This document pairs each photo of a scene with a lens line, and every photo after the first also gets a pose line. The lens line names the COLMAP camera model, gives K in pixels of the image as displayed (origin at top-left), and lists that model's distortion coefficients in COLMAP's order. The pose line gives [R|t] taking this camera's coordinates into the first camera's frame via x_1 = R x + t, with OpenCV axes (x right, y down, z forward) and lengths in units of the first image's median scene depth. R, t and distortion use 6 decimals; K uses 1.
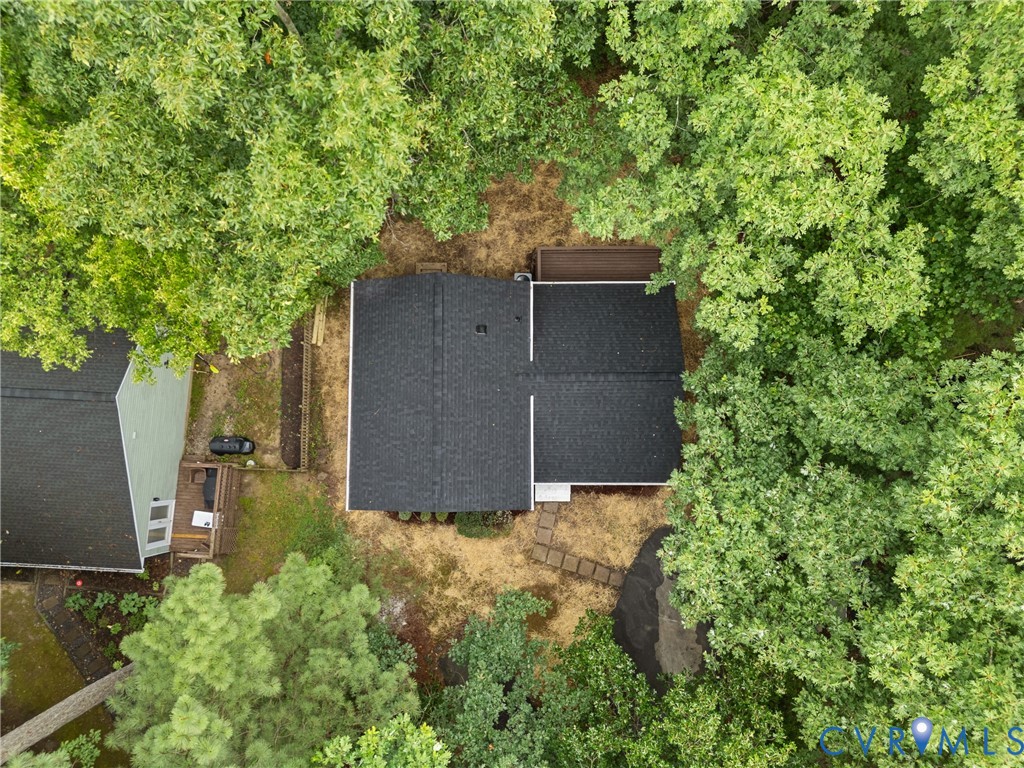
lens RADIAL K [[717.3, 0, 513.9], [0, 717.3, 387.8], [0, 0, 1]] dist [0.034833, -0.039606]
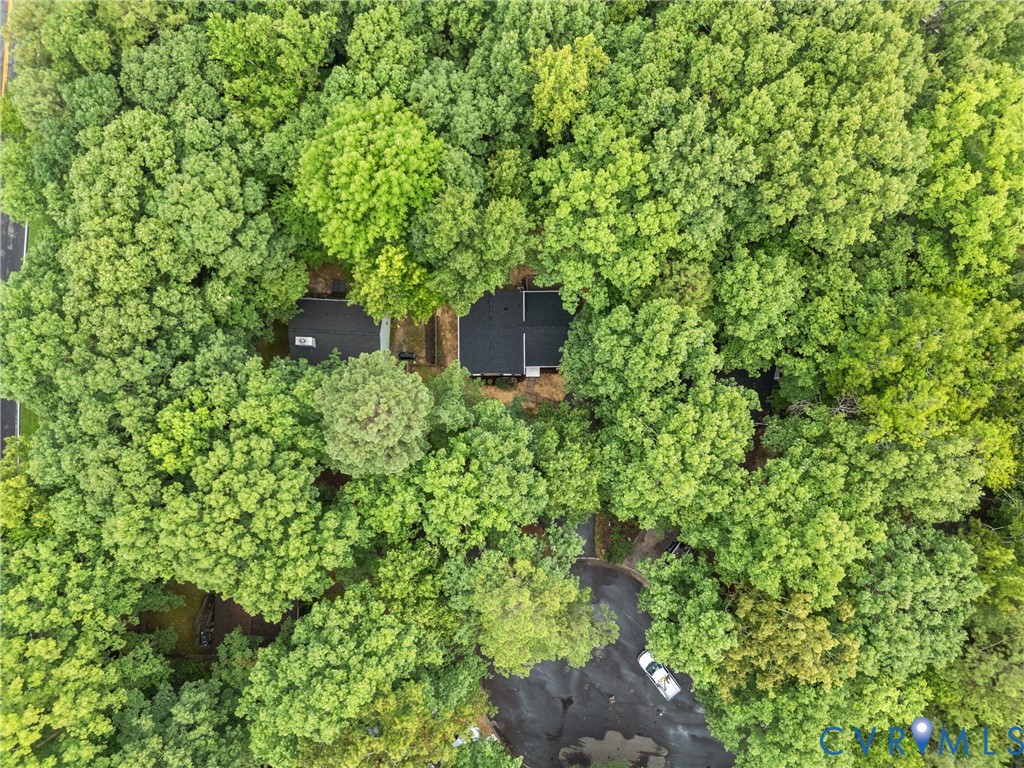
lens RADIAL K [[717.3, 0, 513.9], [0, 717.3, 387.8], [0, 0, 1]] dist [0.034833, -0.039606]
pose [[0.999969, -0.007801, 0.001291, -0.031638], [0.007762, 0.999569, 0.028302, 0.220027], [-0.001511, -0.028291, 0.999599, -2.779268]]
